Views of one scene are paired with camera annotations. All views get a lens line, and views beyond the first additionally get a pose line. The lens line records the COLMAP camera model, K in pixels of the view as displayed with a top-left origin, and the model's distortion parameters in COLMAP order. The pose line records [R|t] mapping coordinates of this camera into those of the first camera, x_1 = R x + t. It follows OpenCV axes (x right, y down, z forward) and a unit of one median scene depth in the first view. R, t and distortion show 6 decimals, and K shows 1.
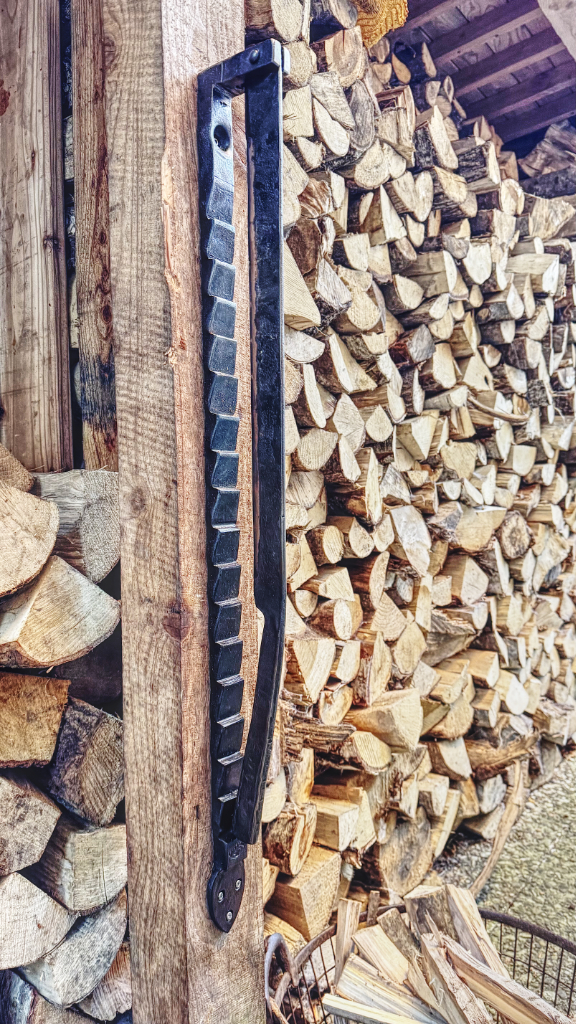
lens RADIAL K [[737.9, 0, 288.8], [0, 737.9, 492.2], [0, 0, 1]] dist [0.089071, -0.142038]
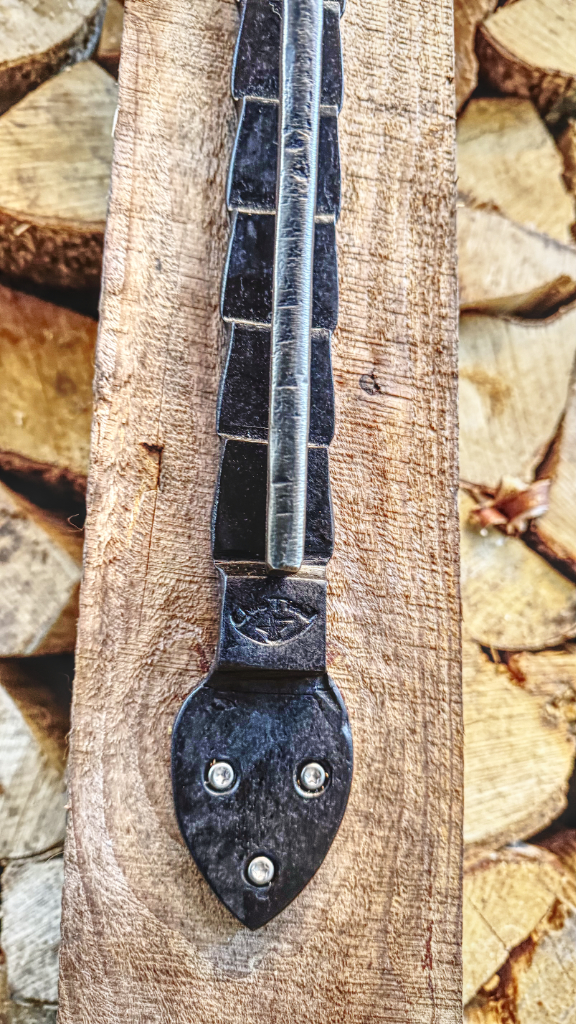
lens RADIAL K [[763.9, 0, 302.7], [0, 763.9, 499.2], [0, 0, 1]] dist [0.030410, -0.129310]
pose [[0.702720, -0.078118, -0.707164, 0.088091], [-0.056017, 0.984793, -0.164452, 0.274417], [0.709257, 0.155177, 0.687658, 0.455089]]
